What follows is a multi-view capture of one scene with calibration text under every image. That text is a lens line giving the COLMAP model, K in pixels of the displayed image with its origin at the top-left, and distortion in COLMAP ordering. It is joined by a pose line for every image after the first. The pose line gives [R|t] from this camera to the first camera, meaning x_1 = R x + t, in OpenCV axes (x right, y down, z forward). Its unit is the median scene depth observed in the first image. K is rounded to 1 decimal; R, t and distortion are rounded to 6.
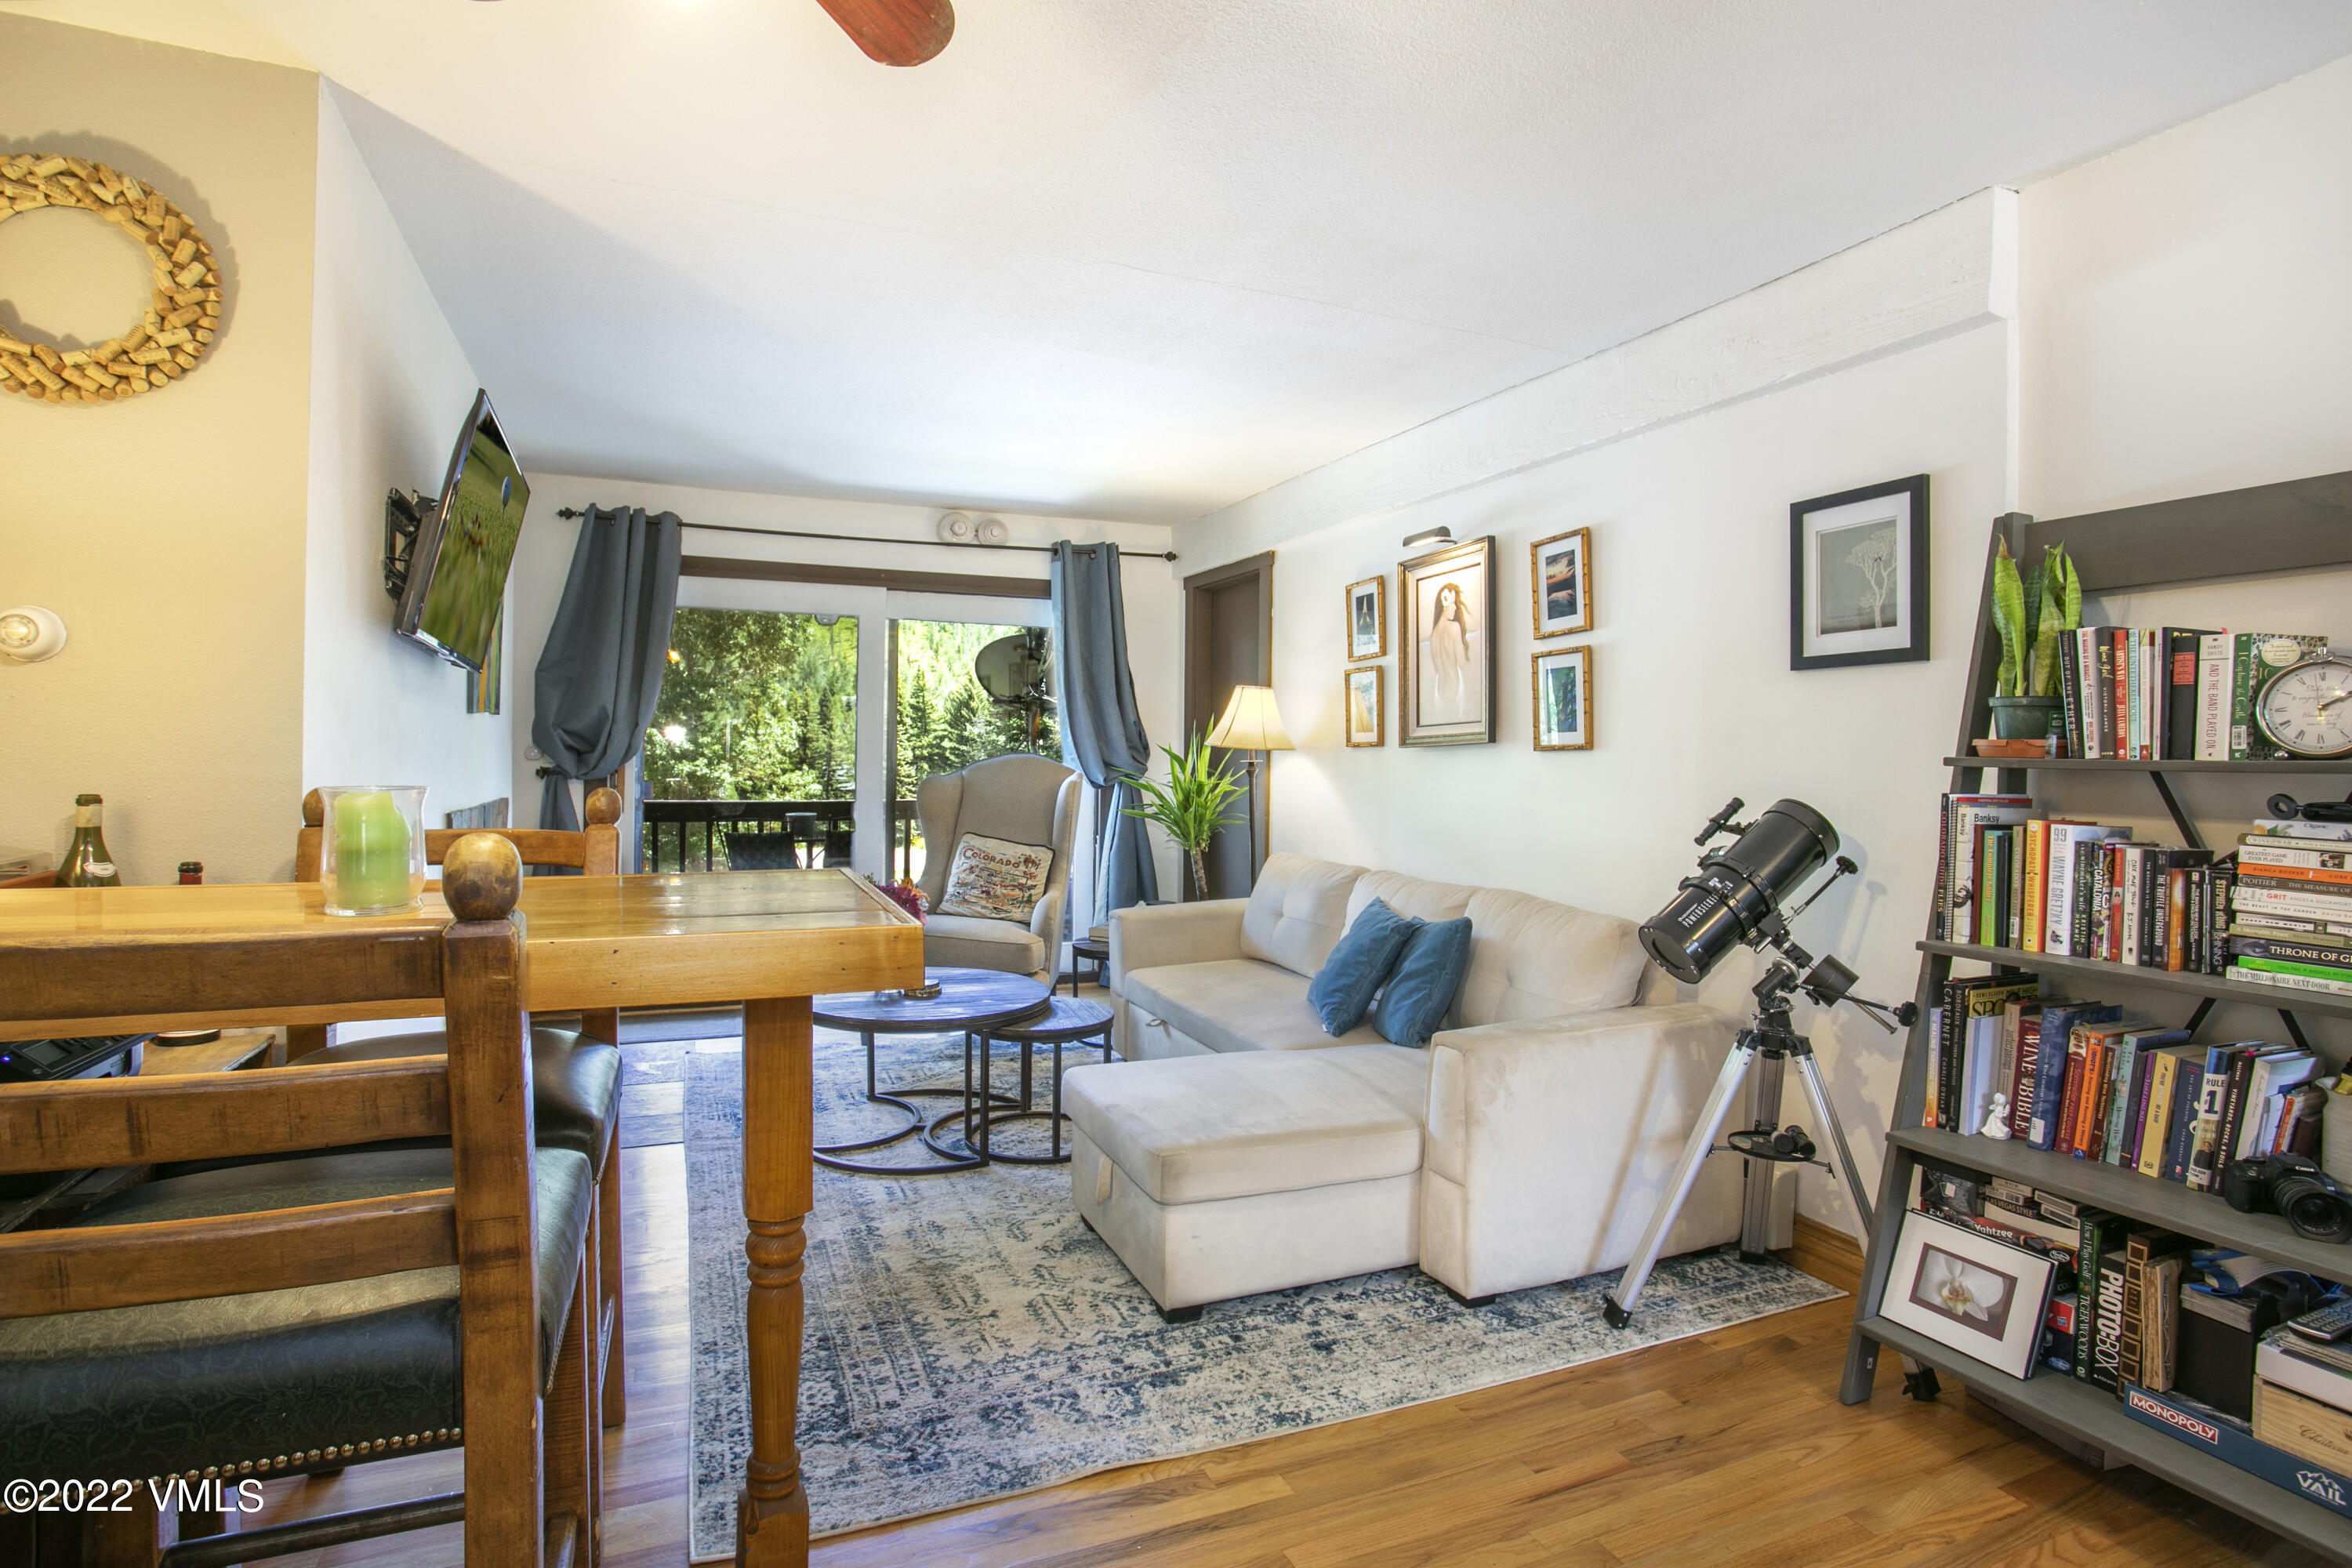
lens RADIAL K [[1142.5, 0, 1226.4], [0, 1142.5, 766.8], [0, 0, 1]] dist [-0.021544, 0.000959]
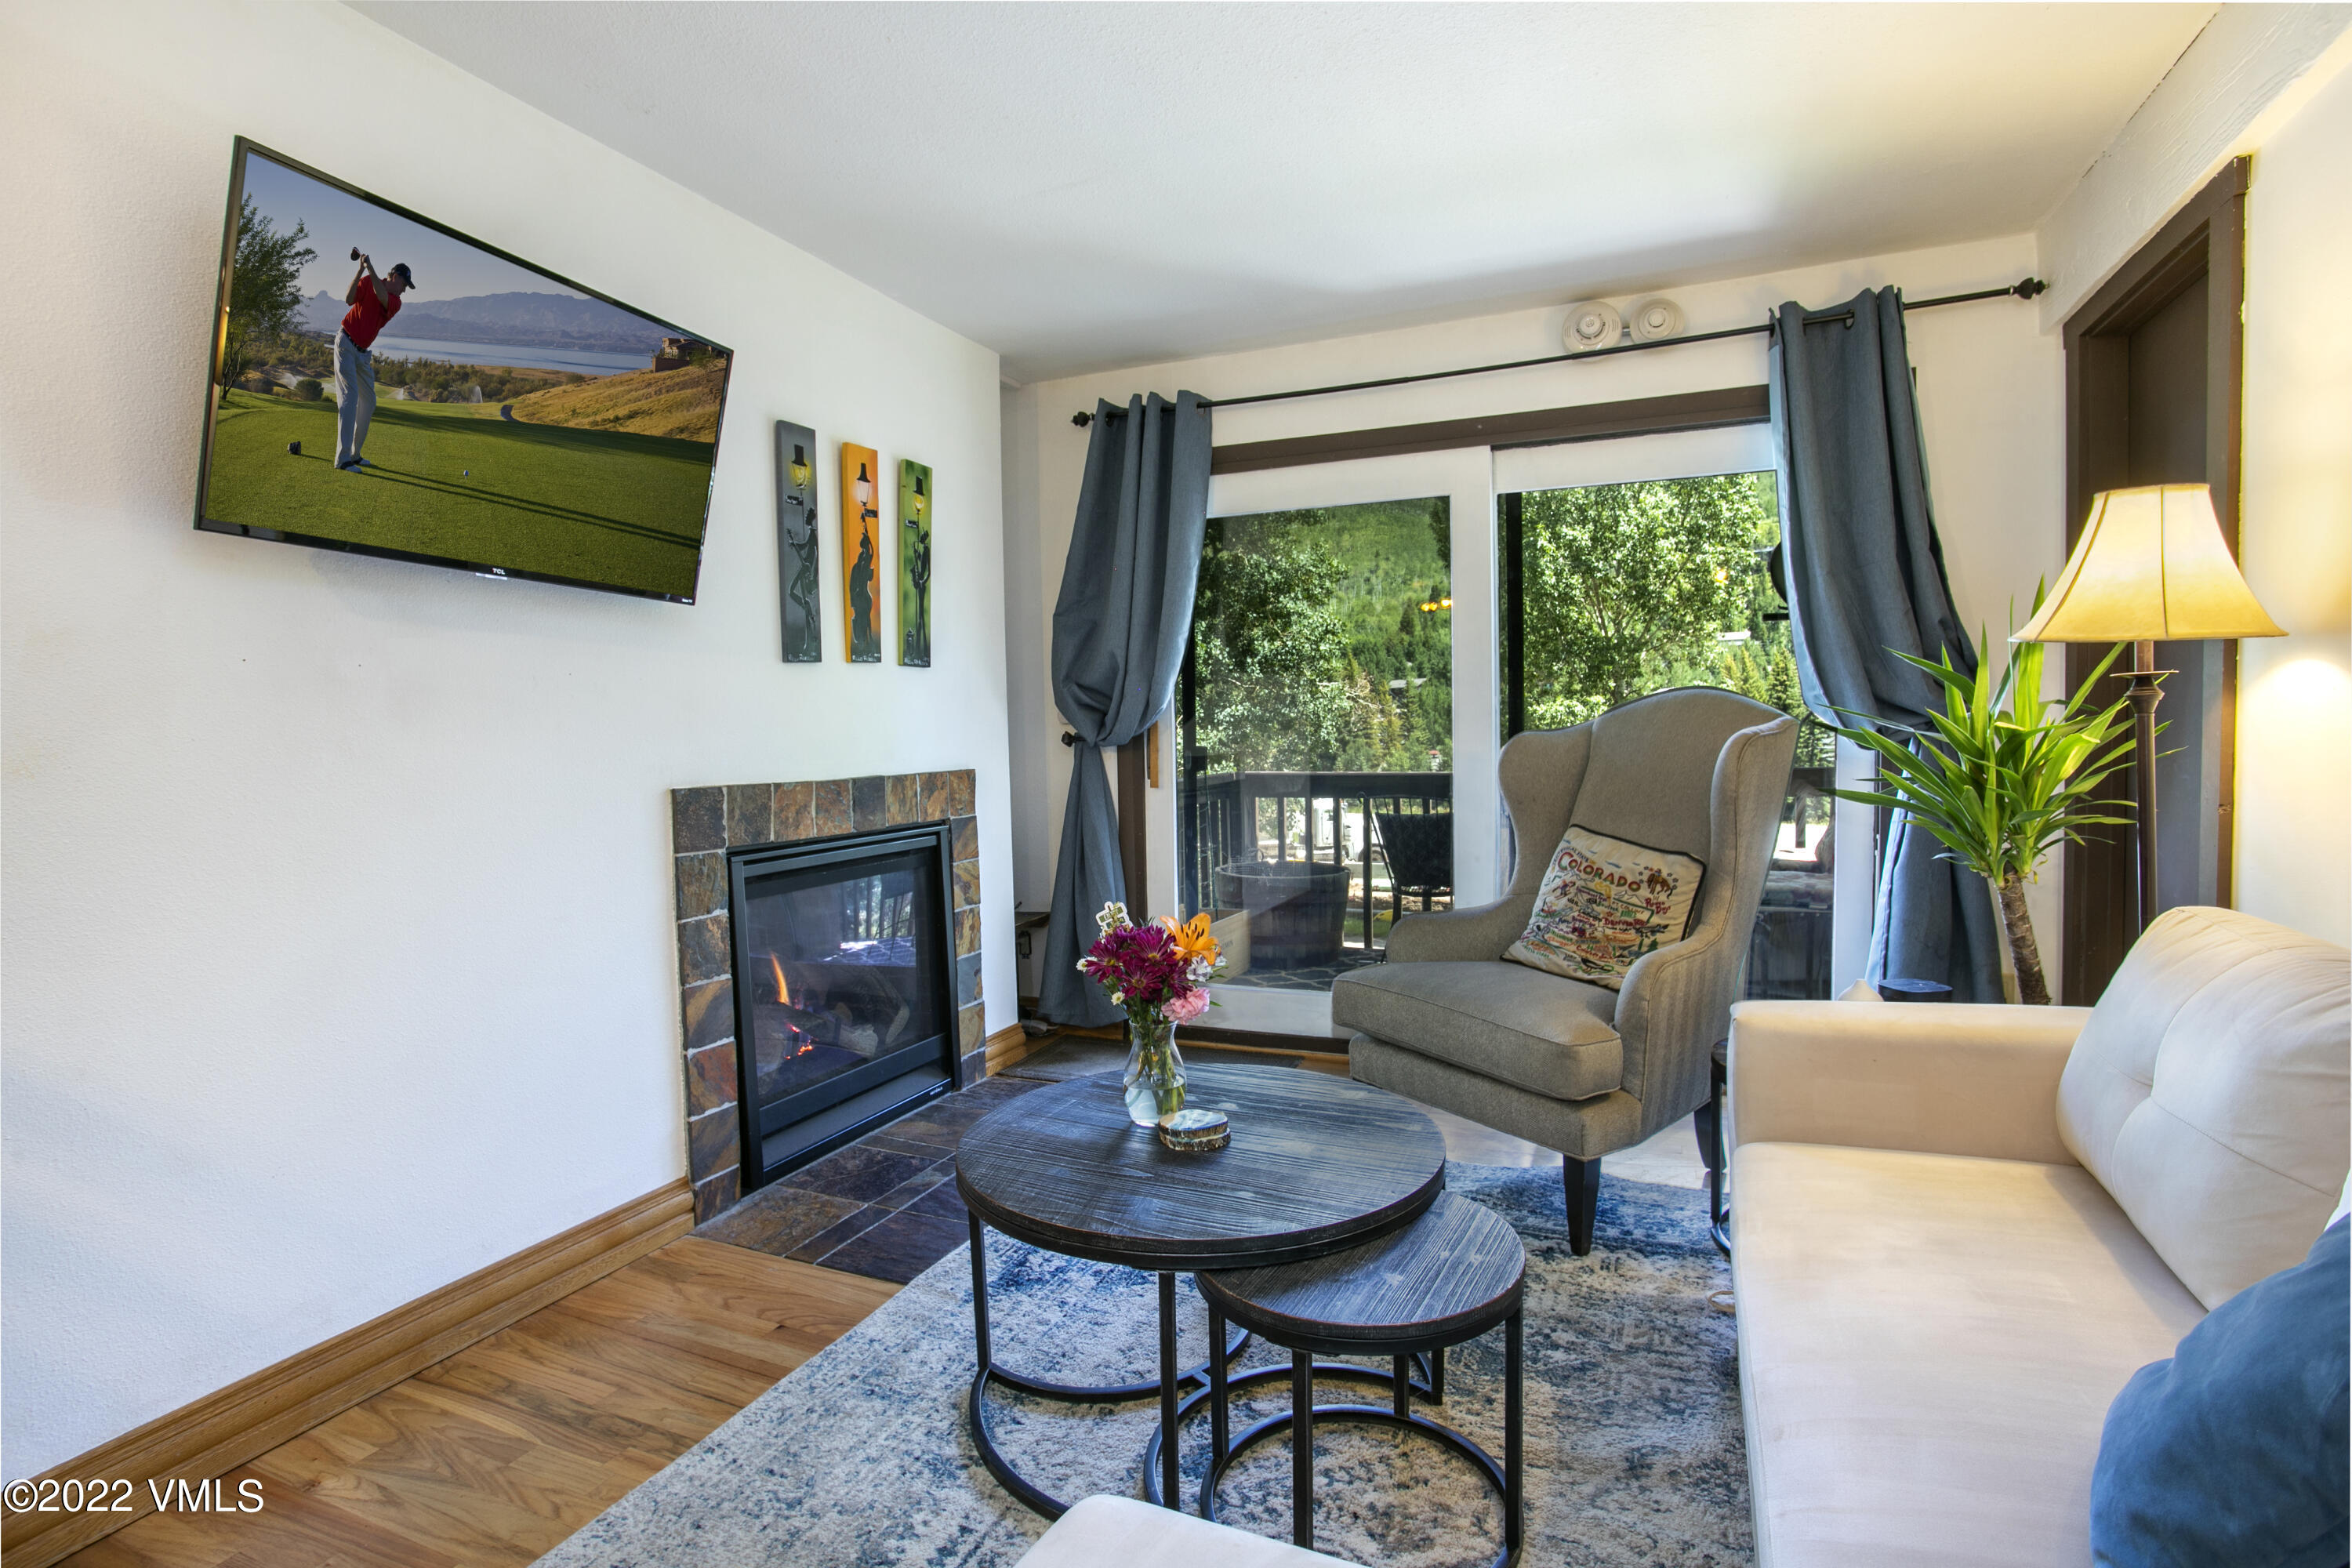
lens RADIAL K [[1178.9, 0, 1196.6], [0, 1178.9, 775.7], [0, 0, 1]] dist [-0.083689, 0.027147]
pose [[0.669407, 0.002065, -0.742893, 0.095788], [0.022373, 0.999487, 0.022938, 0.014819], [0.742559, -0.031976, 0.669017, 0.475138]]
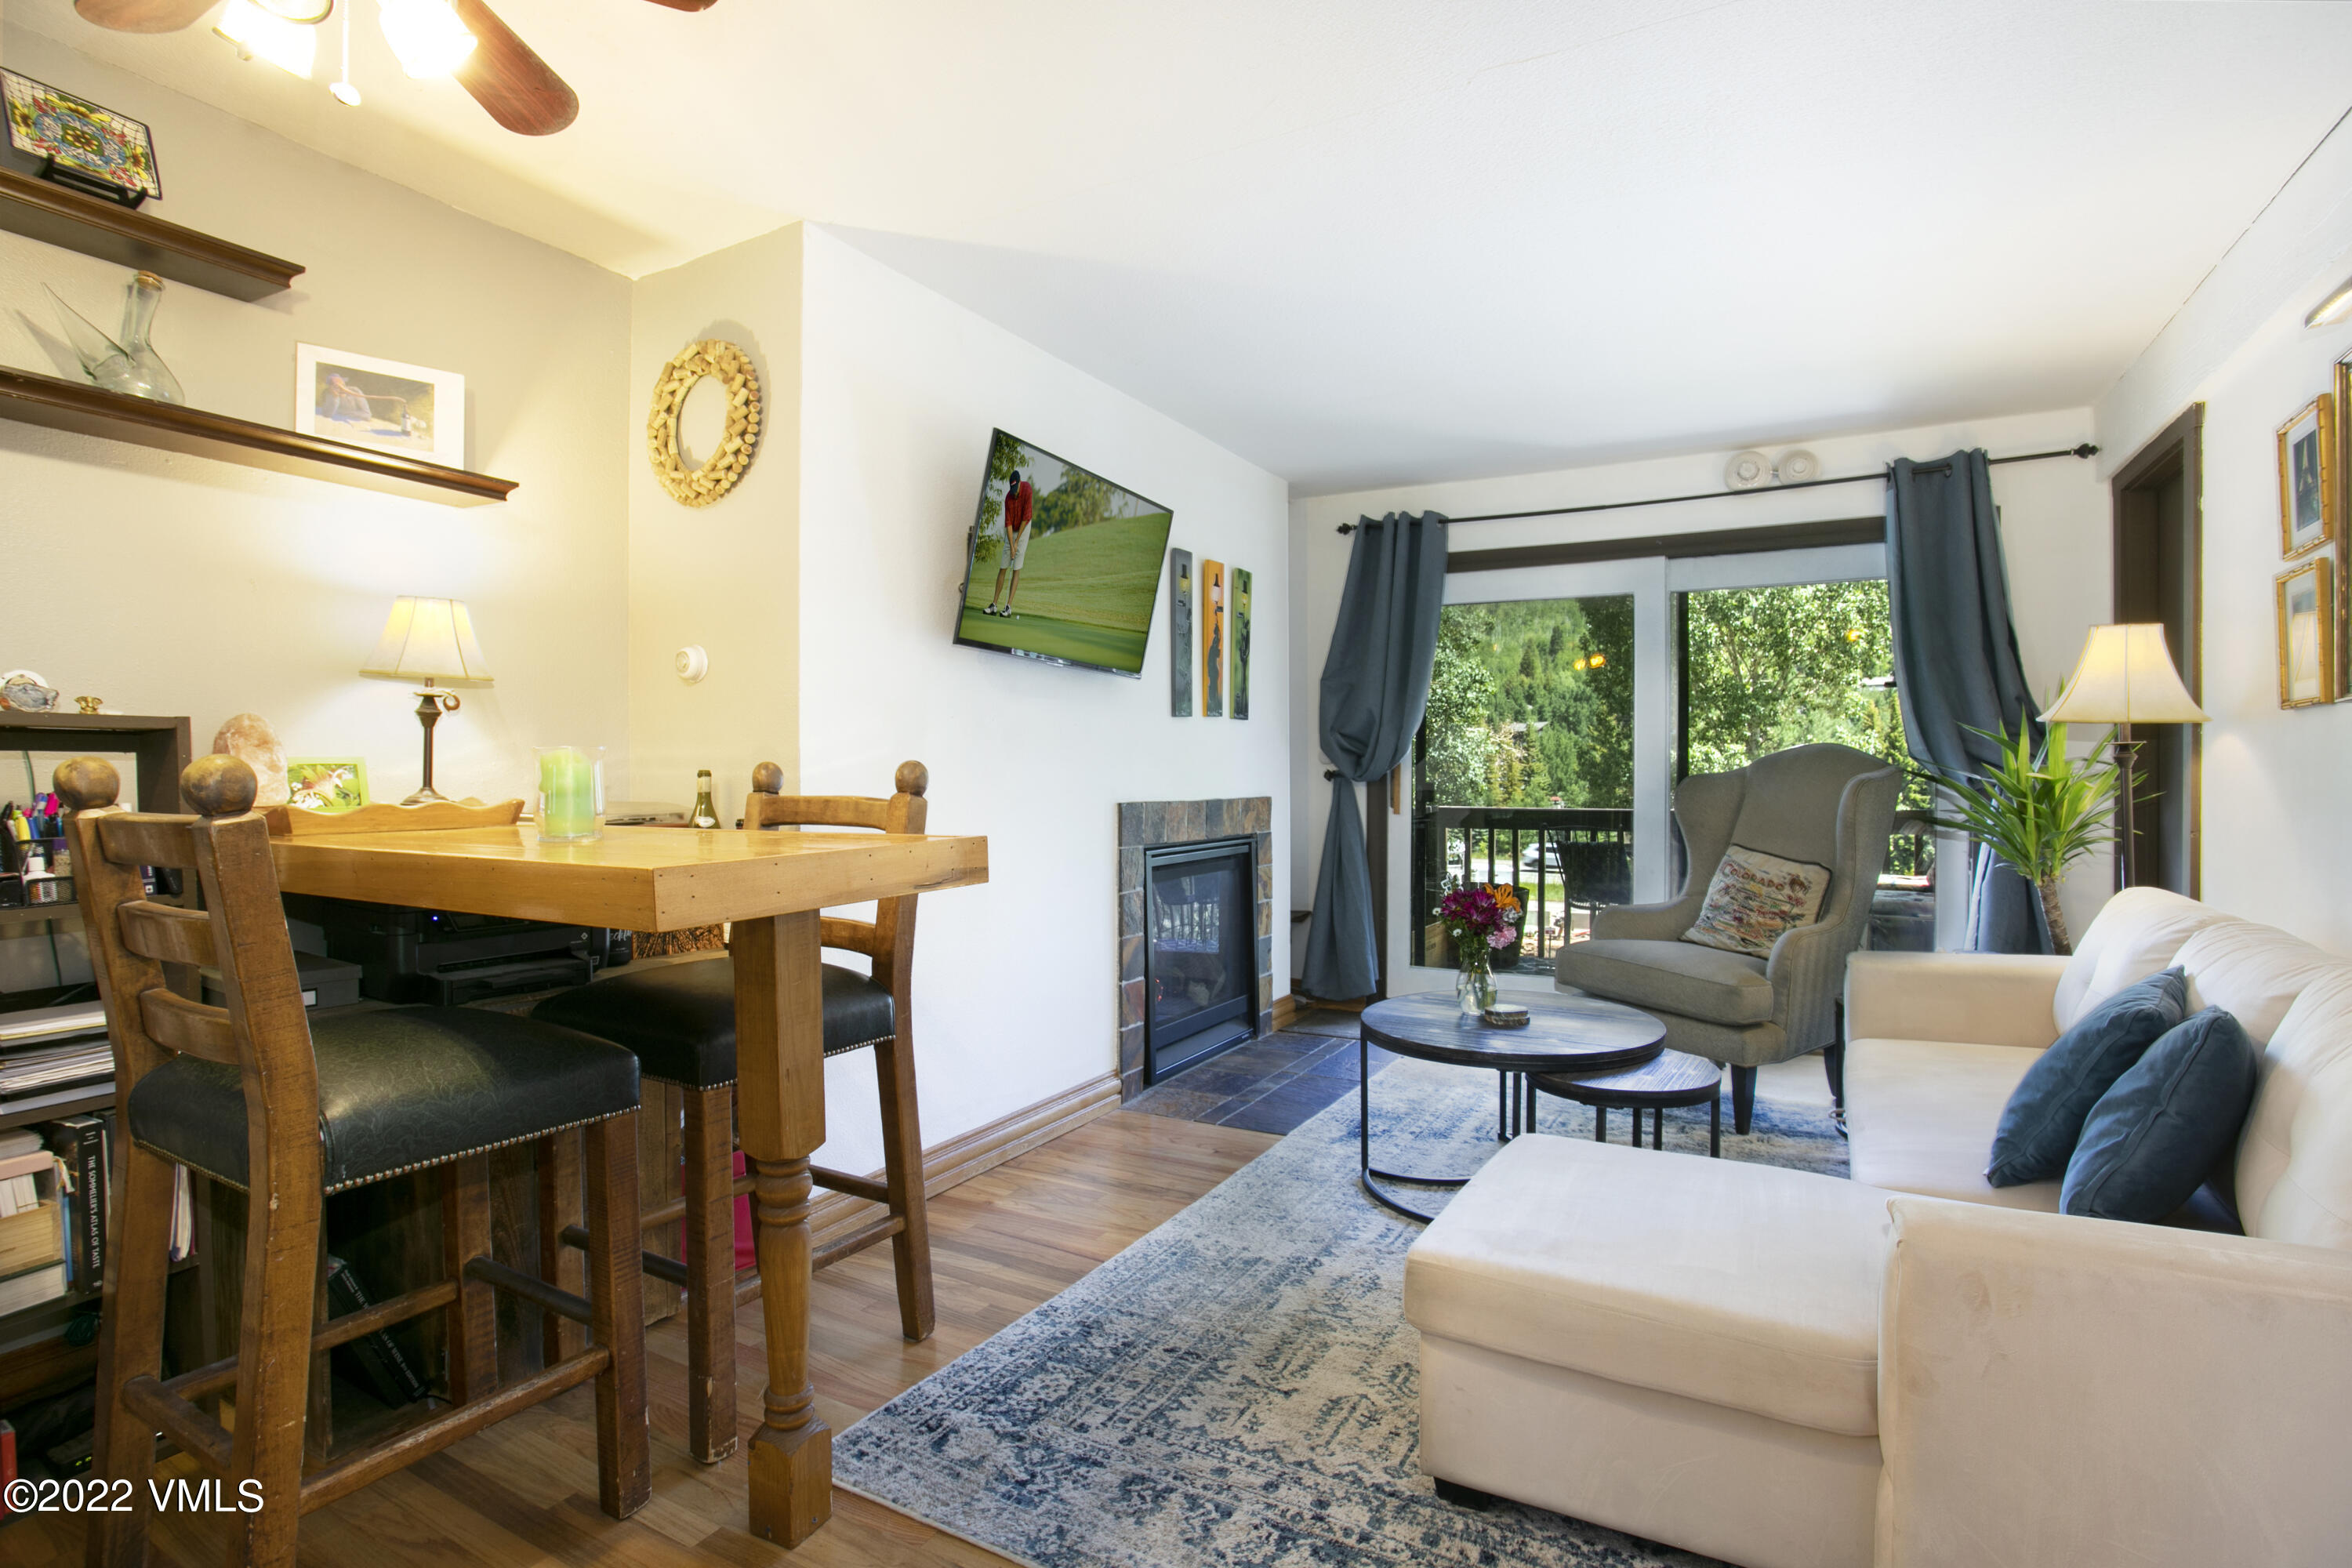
lens RADIAL K [[1210.2, 0, 1211.0], [0, 1210.2, 778.8], [0, 0, 1]] dist [-0.080317, 0.034598]
pose [[0.609527, -0.010415, -0.792697, 0.224630], [0.003833, 0.999941, -0.010191, 0.020012], [0.792756, 0.003173, 0.609531, 0.208927]]
